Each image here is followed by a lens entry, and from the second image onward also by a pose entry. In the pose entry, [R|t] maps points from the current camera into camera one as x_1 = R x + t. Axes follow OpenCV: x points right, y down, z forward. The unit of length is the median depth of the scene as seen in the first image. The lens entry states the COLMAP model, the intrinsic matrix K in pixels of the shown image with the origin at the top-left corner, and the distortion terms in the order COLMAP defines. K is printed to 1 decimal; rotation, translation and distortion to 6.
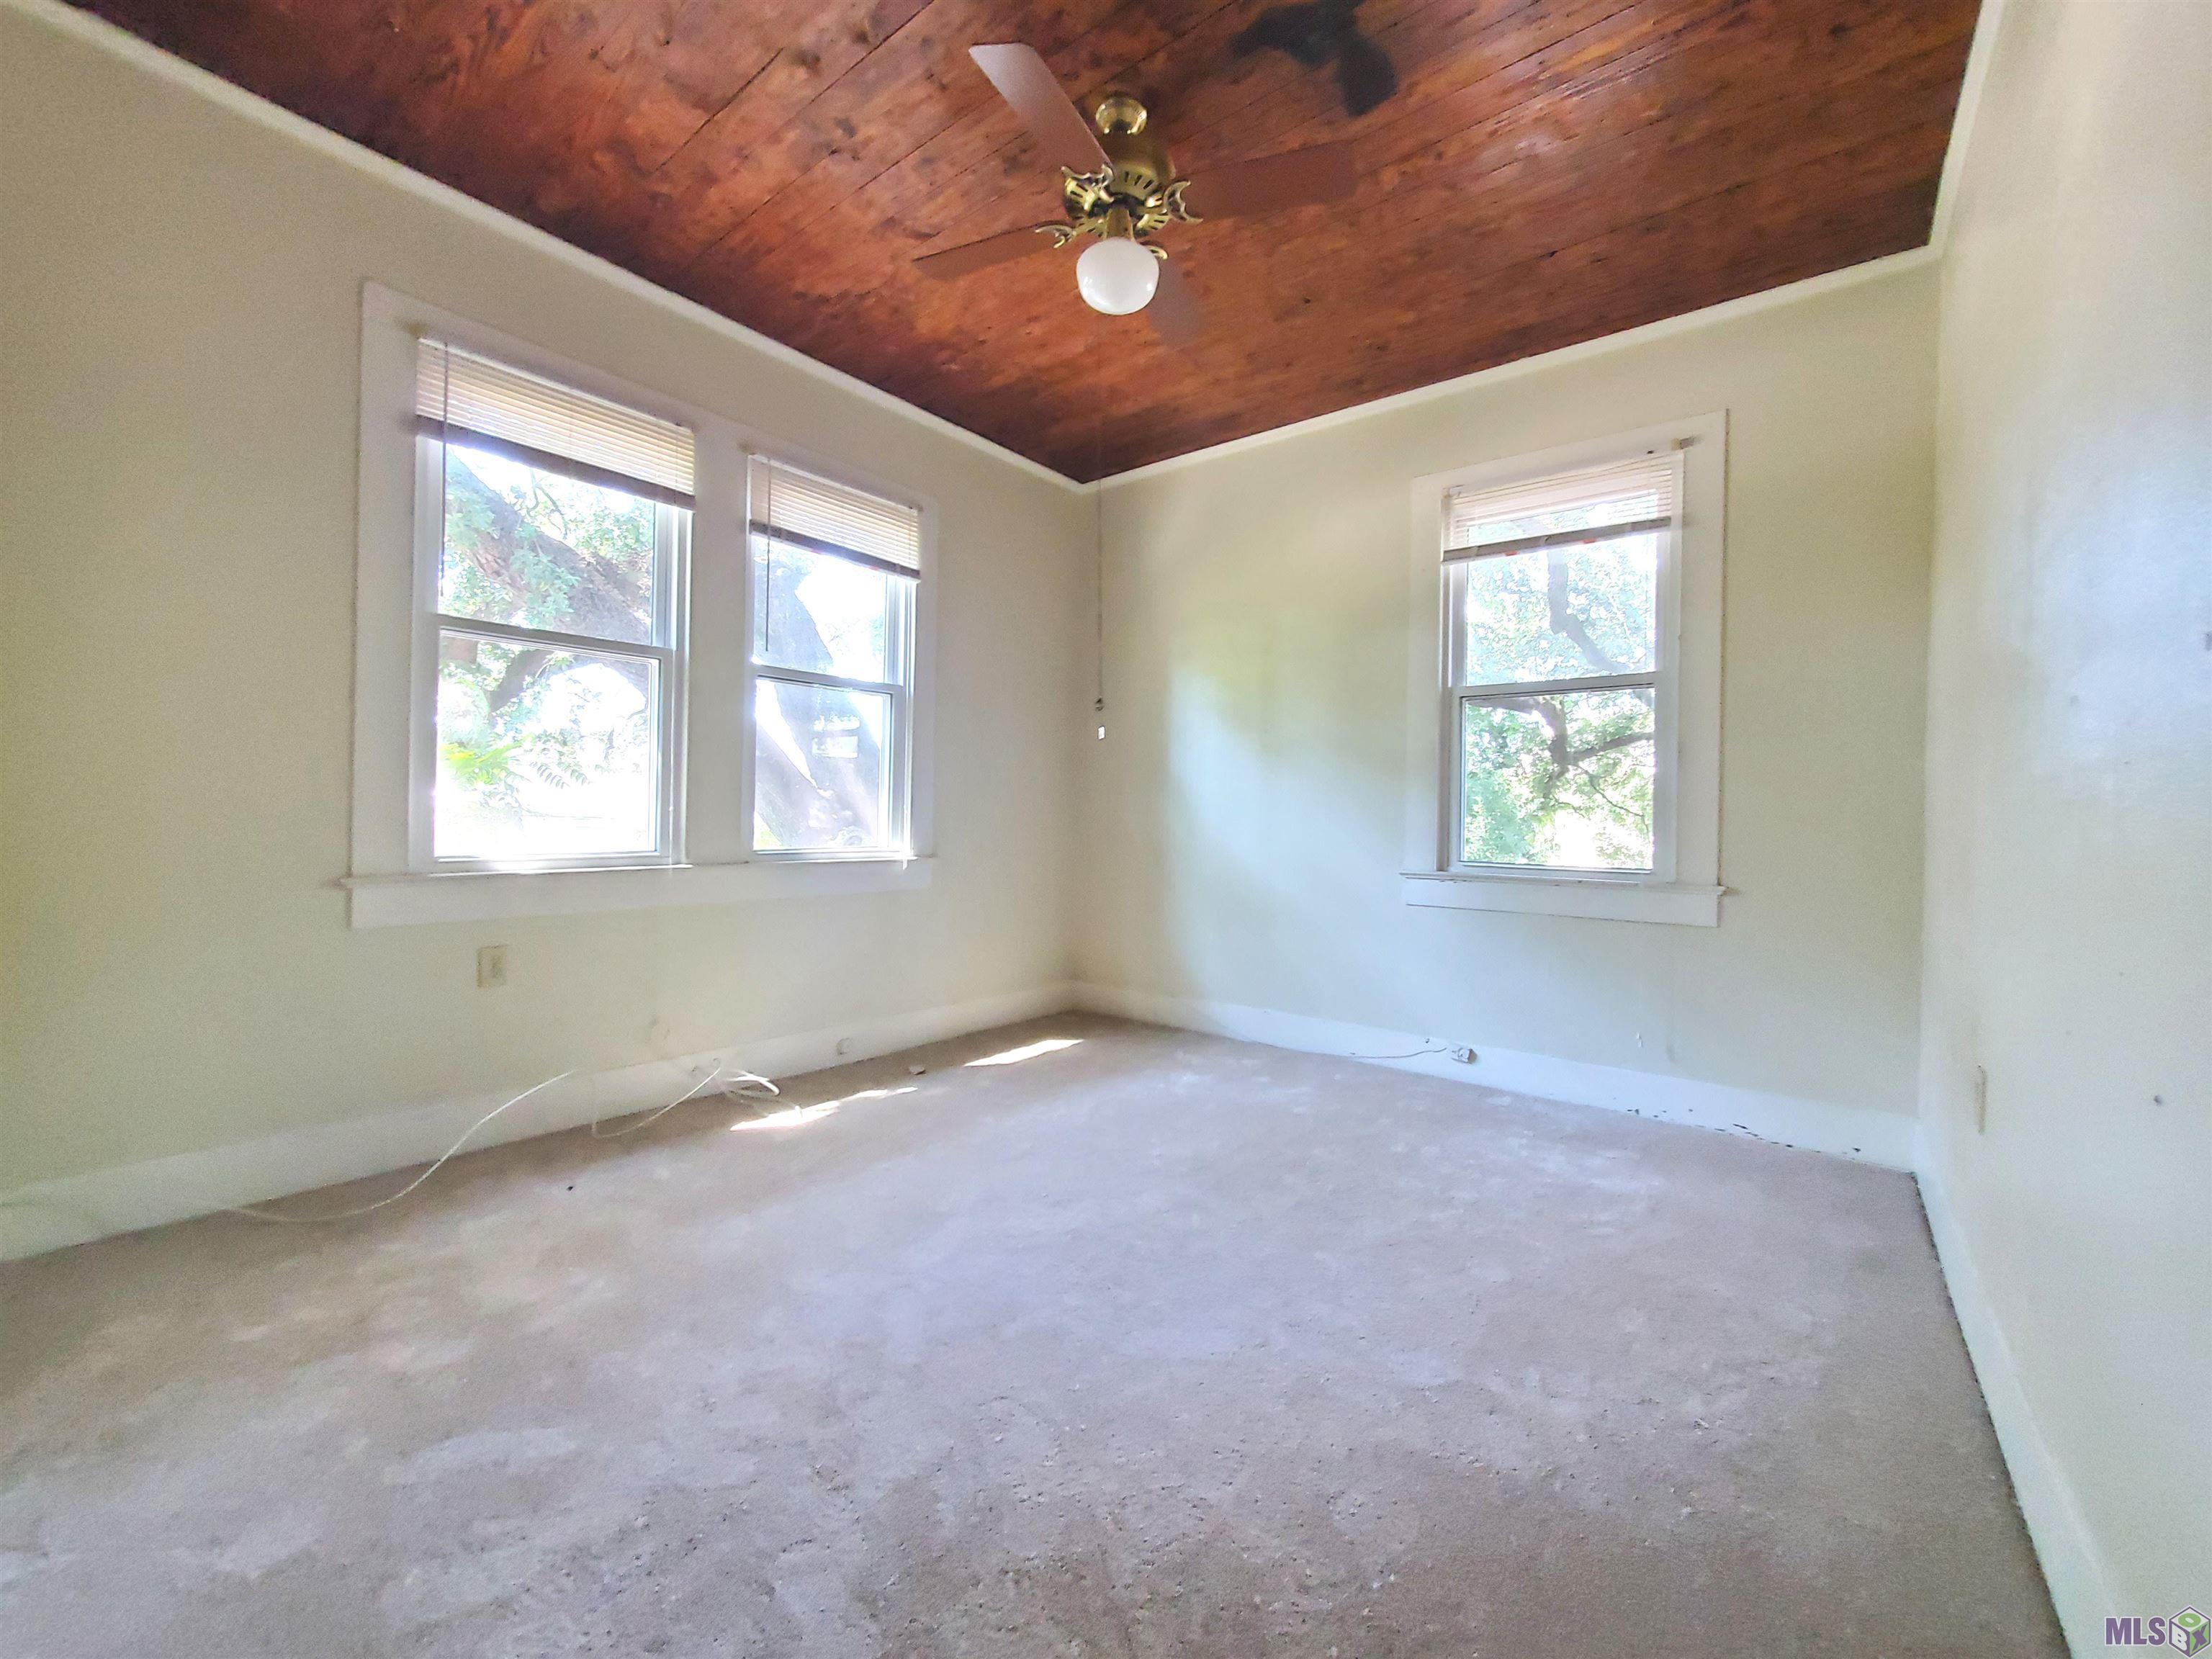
lens RADIAL K [[883.9, 0, 1106.0], [0, 883.9, 829.5], [0, 0, 1]] dist [0.000479, 0.000198]
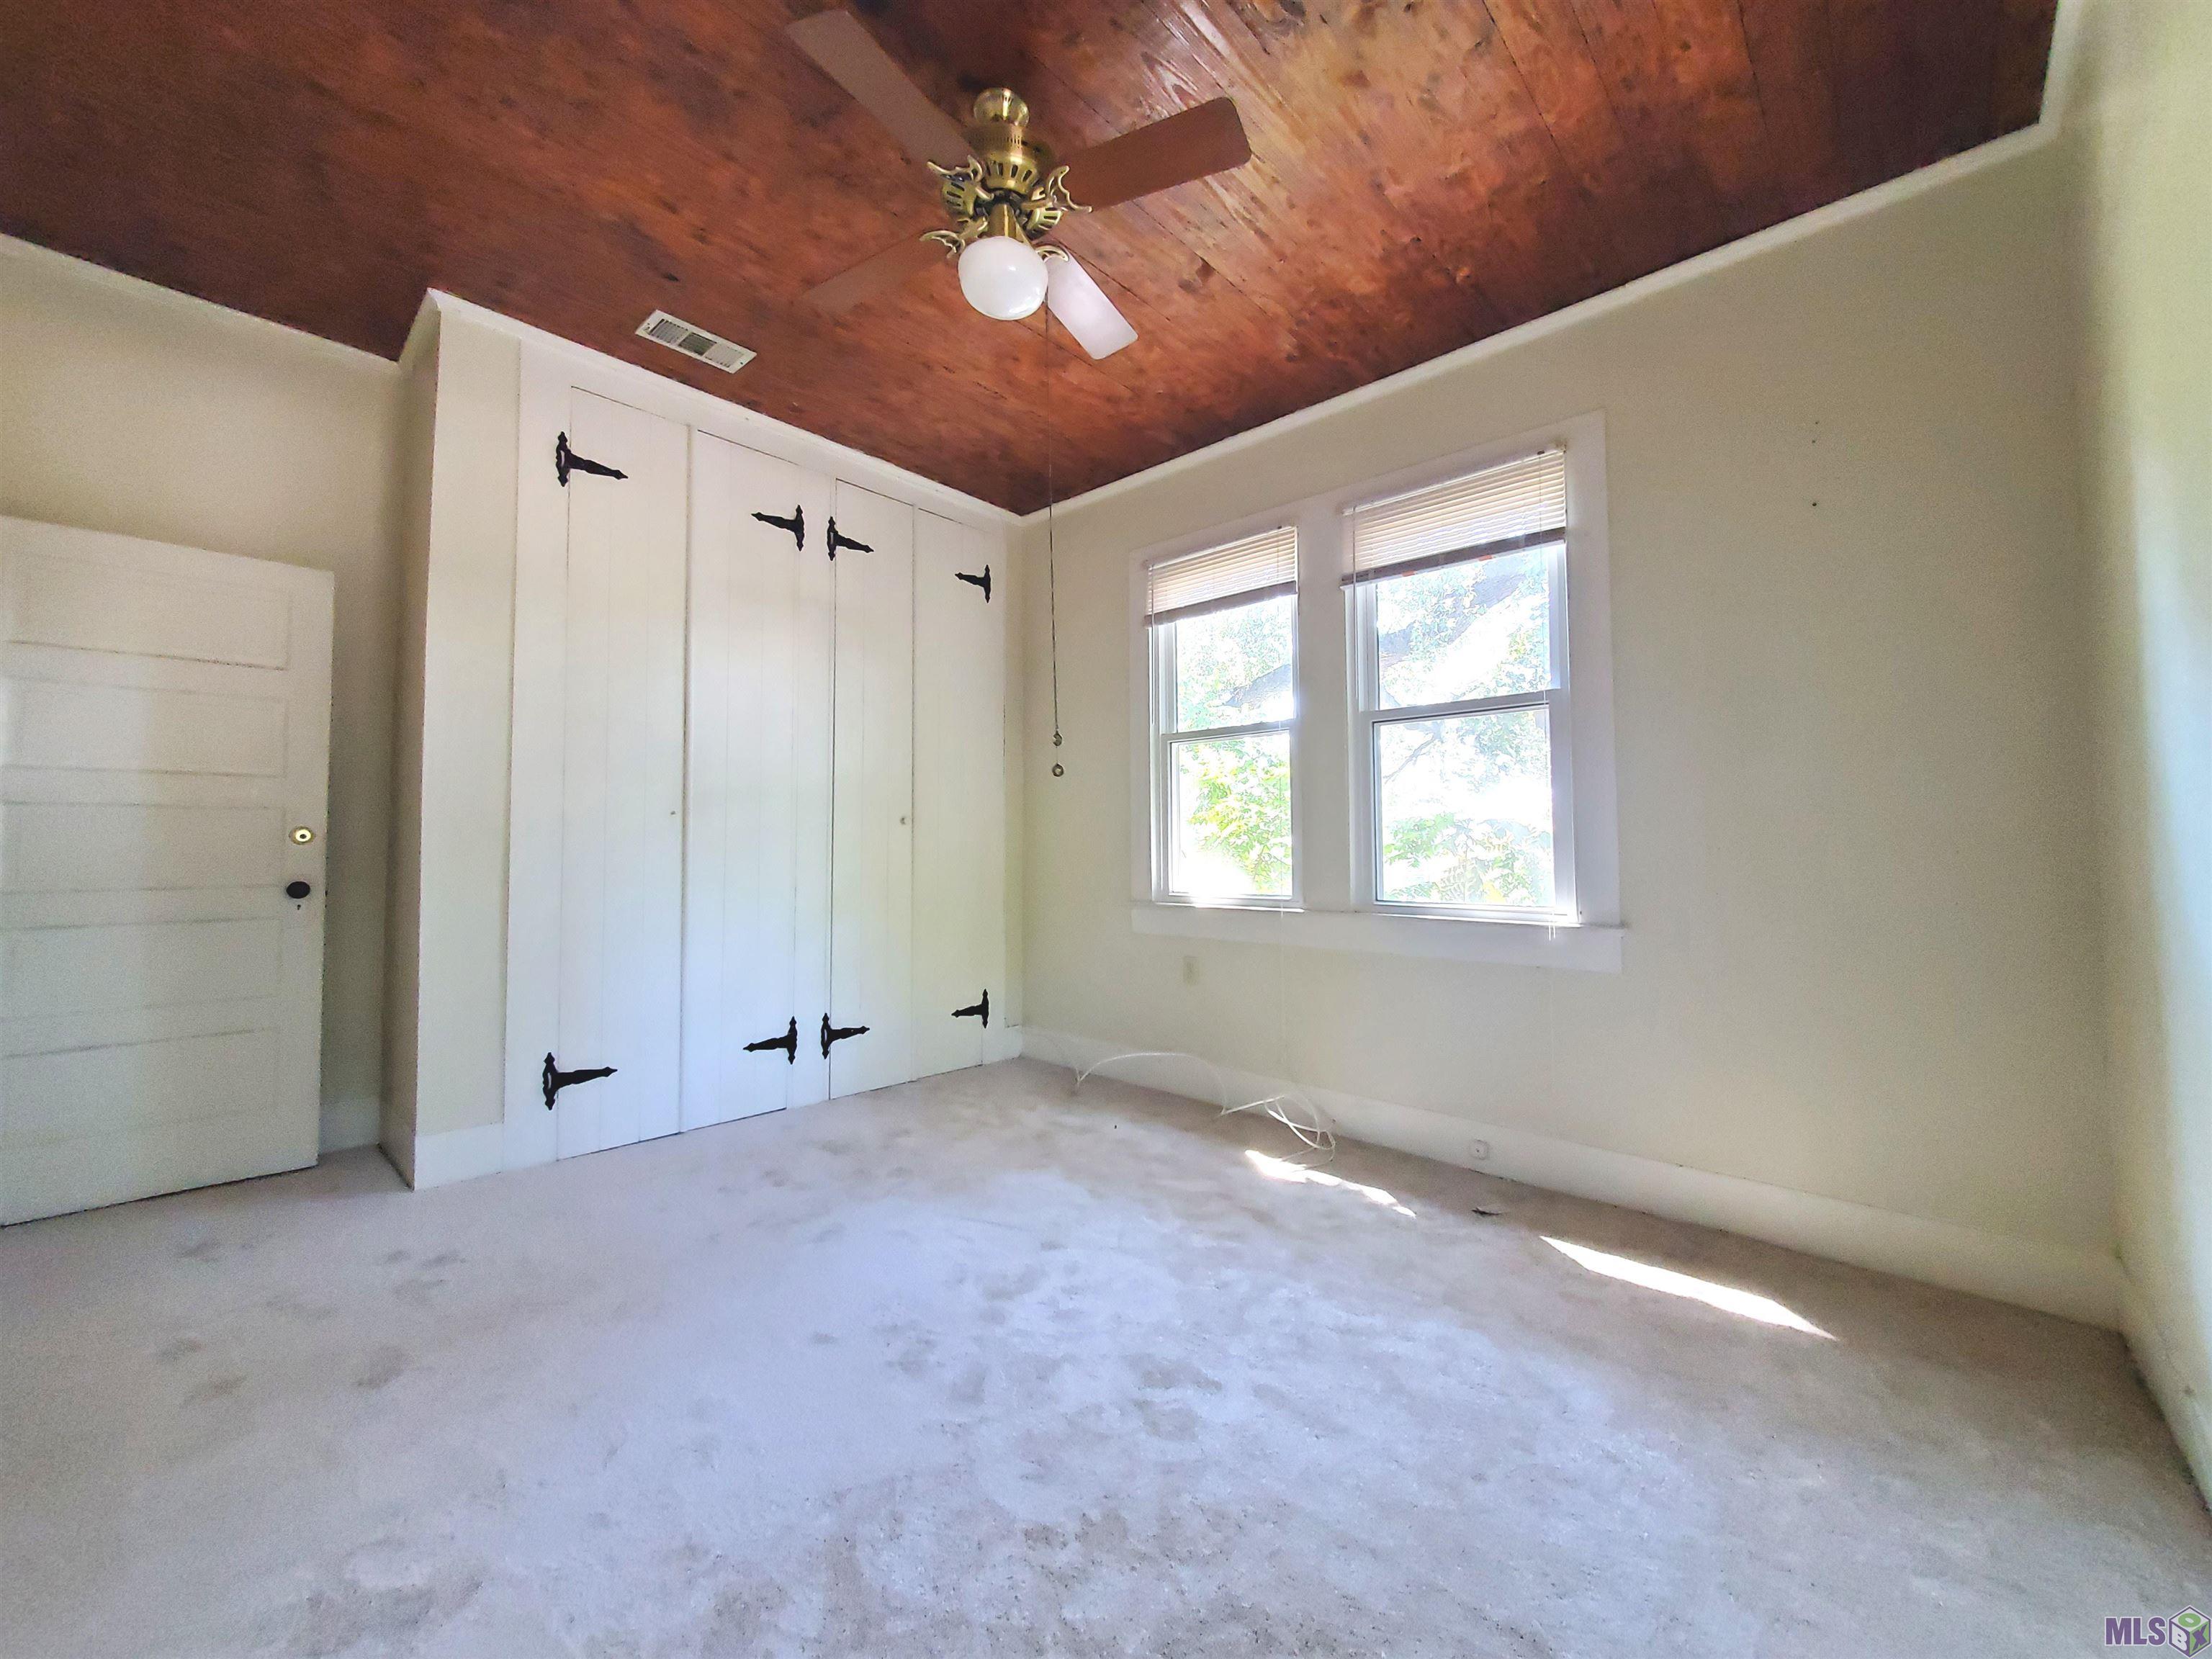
lens RADIAL K [[883.9, 0, 1106.0], [0, 883.9, 829.5], [0, 0, 1]] dist [0.000479, 0.000198]
pose [[-0.080221, -0.040404, -0.995958, 0.658571], [-0.018074, 0.999073, -0.039074, -0.013158], [0.996613, 0.014866, -0.080877, 0.856014]]
